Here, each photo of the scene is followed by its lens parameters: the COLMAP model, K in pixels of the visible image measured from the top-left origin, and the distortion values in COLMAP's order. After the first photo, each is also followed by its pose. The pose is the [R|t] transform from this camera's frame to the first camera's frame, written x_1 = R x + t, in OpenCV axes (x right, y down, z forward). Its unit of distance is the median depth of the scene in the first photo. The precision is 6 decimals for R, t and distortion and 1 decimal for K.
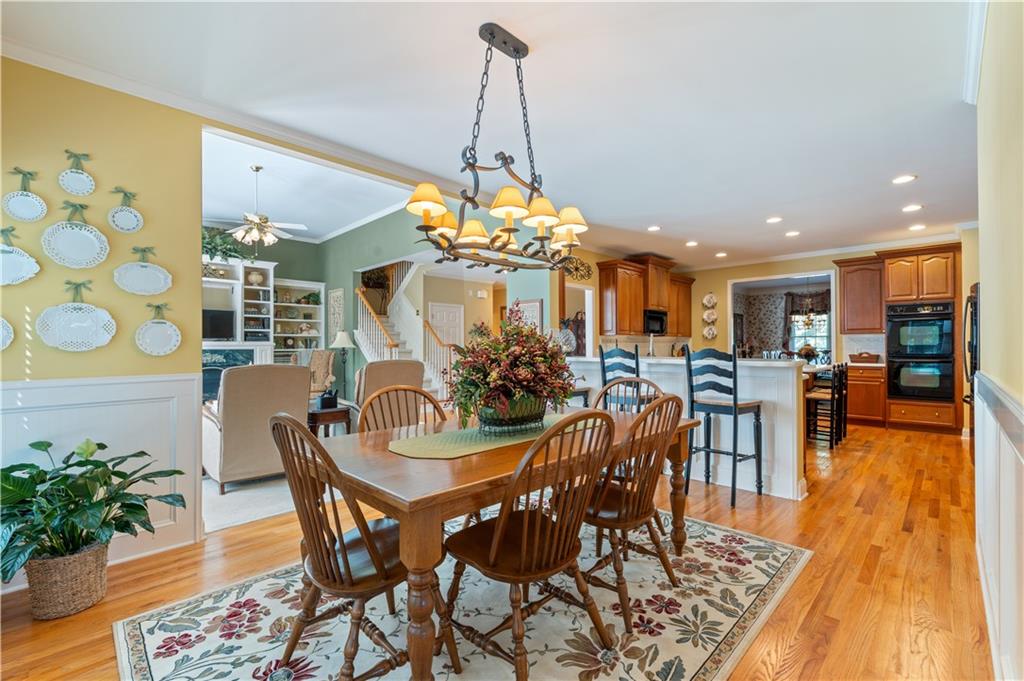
lens RADIAL K [[445.0, 0, 512.0], [0, 445.0, 340.5], [0, 0, 1]] dist [-0.002923, 0.000126]
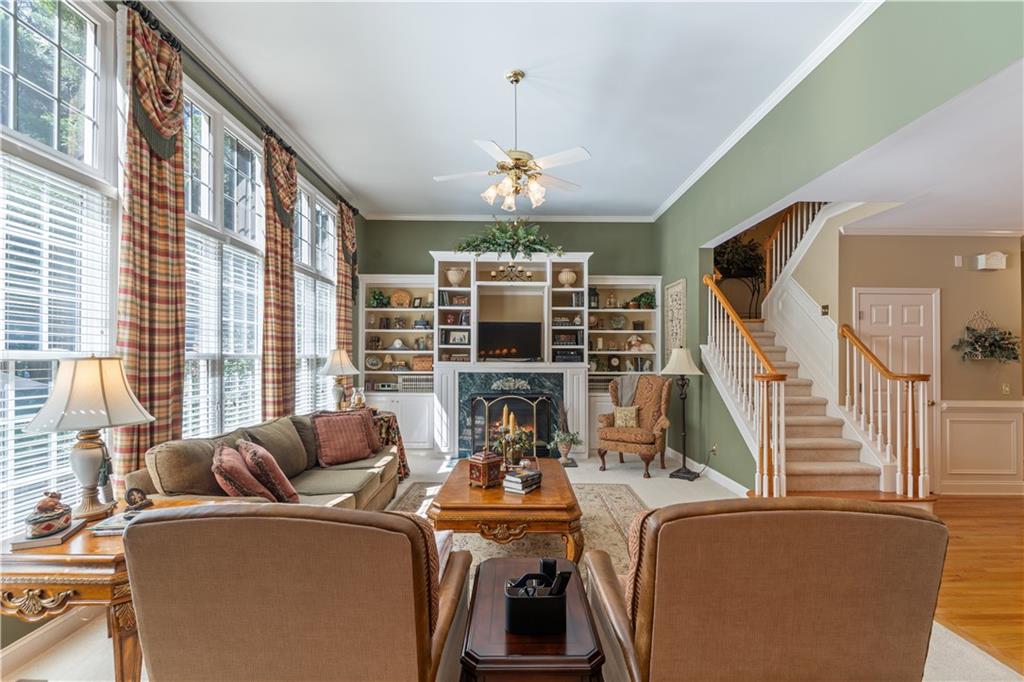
lens RADIAL K [[448.2, 0, 511.9], [0, 448.2, 354.6], [0, 0, 1]] dist [-0.011627, 0.000256]
pose [[0.706689, 0.004812, -0.707508, -0.110706], [0.002071, 0.999959, 0.008870, -0.017289], [0.707521, -0.007733, 0.706650, 0.403975]]
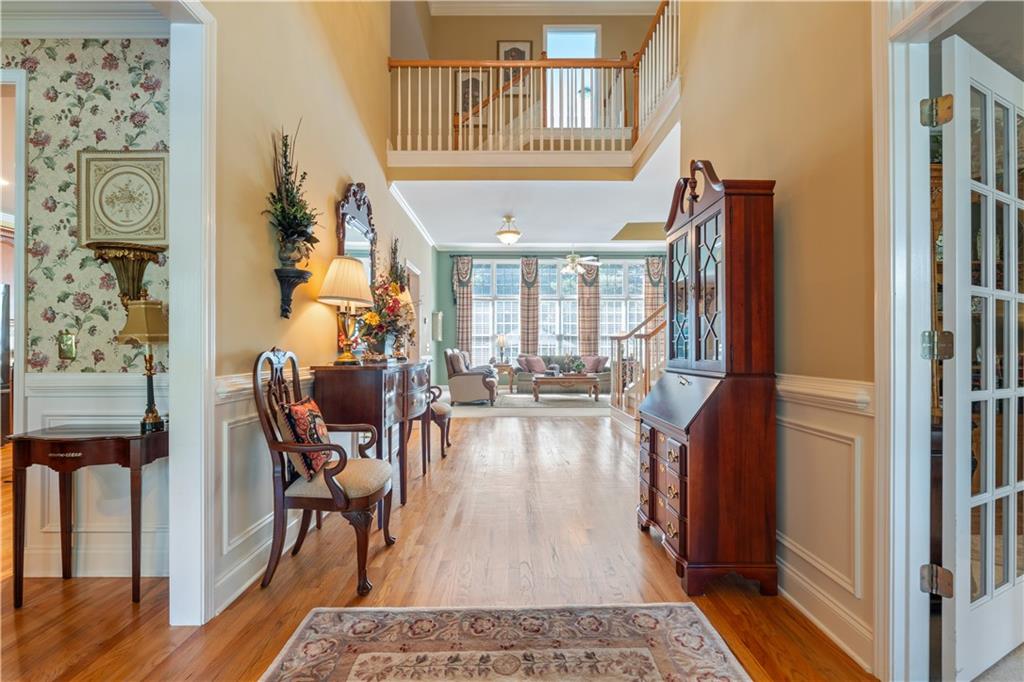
lens RADIAL K [[451.3, 0, 514.1], [0, 451.3, 339.9], [0, 0, 1]] dist [-0.001014, 0.000180]
pose [[-0.704824, -0.003690, -0.709372, 0.479135], [0.013789, 0.999726, -0.018902, 0.026338], [0.709248, -0.023104, -0.704581, 1.369375]]
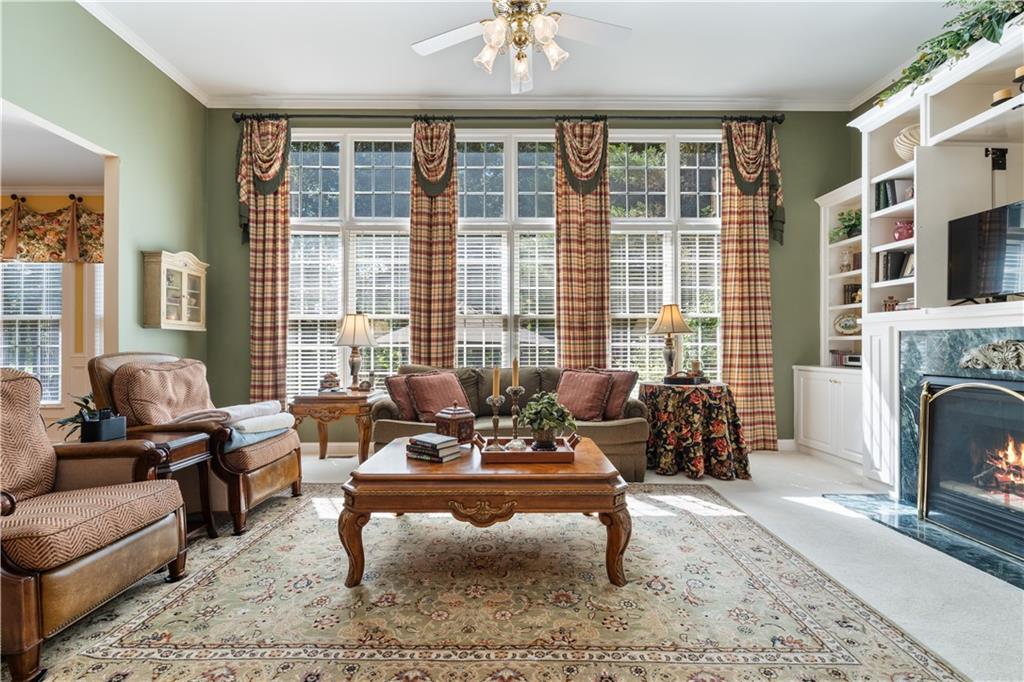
lens RADIAL K [[461.0, 0, 510.3], [0, 461.0, 341.5], [0, 0, 1]] dist [-0.005460, 0.000611]
pose [[-0.703765, 0.000021, -0.710433, -0.189218], [0.016895, 0.999718, -0.016707, 0.027353], [0.710232, -0.023761, -0.703566, 0.898466]]
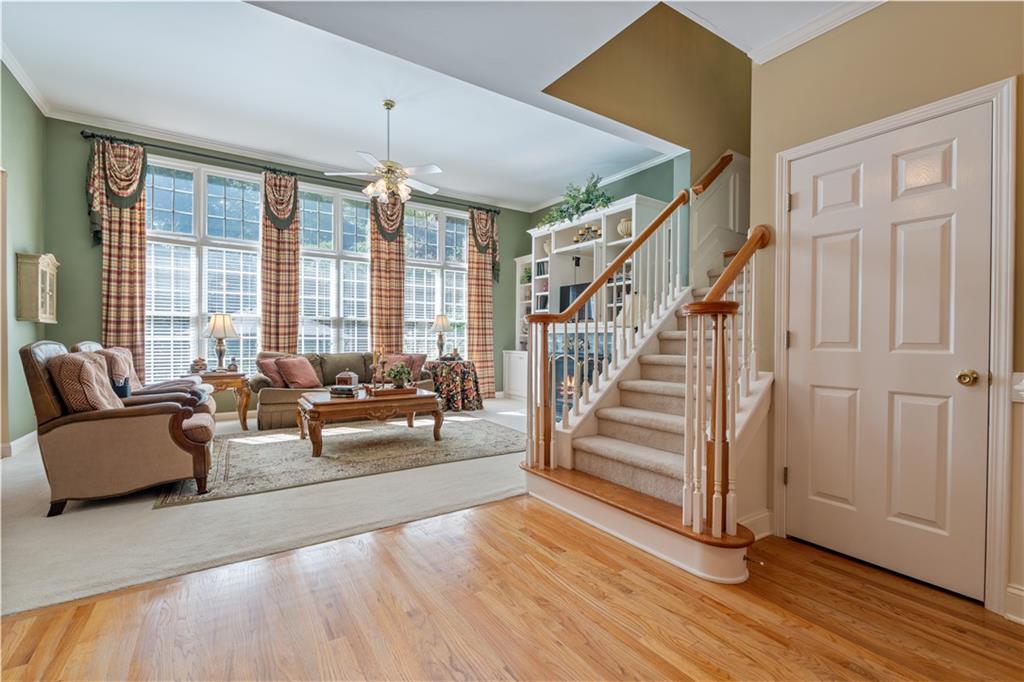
lens RADIAL K [[445.0, 0, 512.0], [0, 445.0, 341.0], [0, 0, 1]] dist [-0.002923, 0.000126]
pose [[-0.203459, 0.009104, -0.979041, 0.121818], [0.011367, 0.999911, 0.006936, 0.025868], [0.979018, -0.009718, -0.203544, 0.967003]]
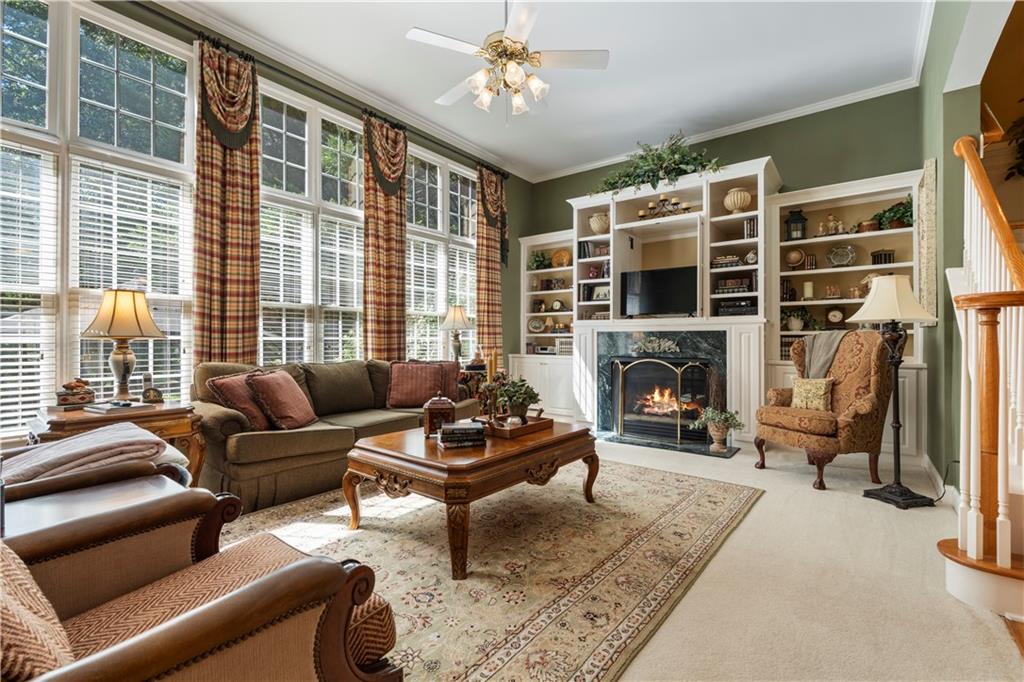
lens RADIAL K [[451.3, 0, 514.1], [0, 451.3, 339.9], [0, 0, 1]] dist [-0.001014, 0.000180]
pose [[0.120988, 0.004621, -0.992643, -0.061836], [0.012294, 0.999905, 0.006153, 0.024088], [0.992578, -0.012948, 0.120920, 0.662342]]
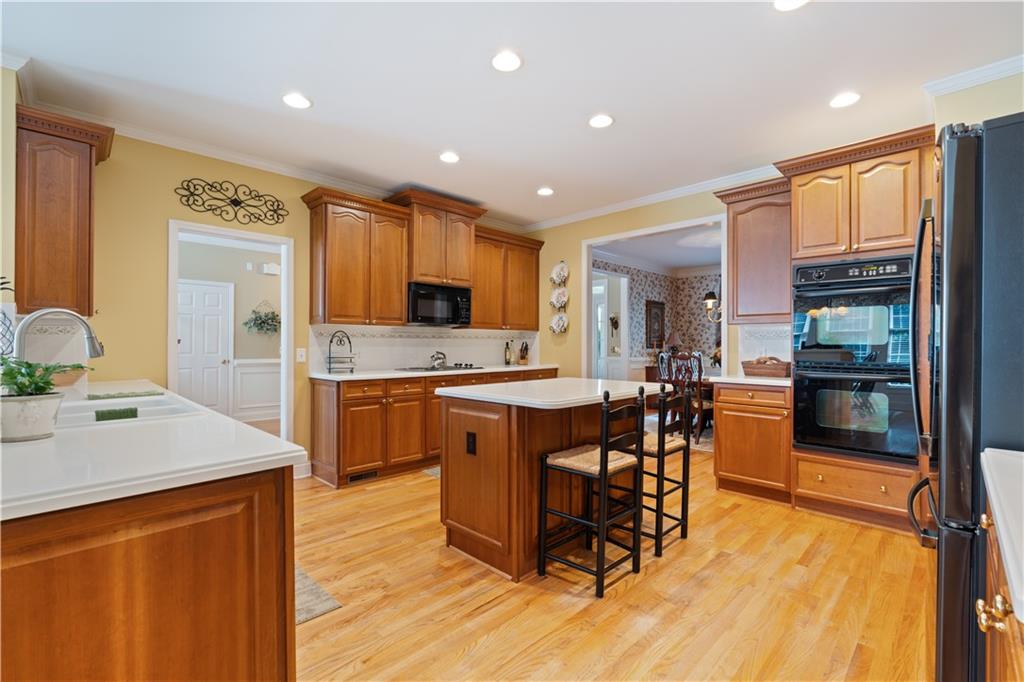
lens RADIAL K [[451.3, 0, 514.1], [0, 451.3, 339.9], [0, 0, 1]] dist [-0.001014, 0.000180]
pose [[0.999964, 0.005896, -0.006154, 0.382608], [-0.005882, 0.999980, 0.002277, 0.004507], [0.006167, -0.002241, 0.999978, 0.347757]]
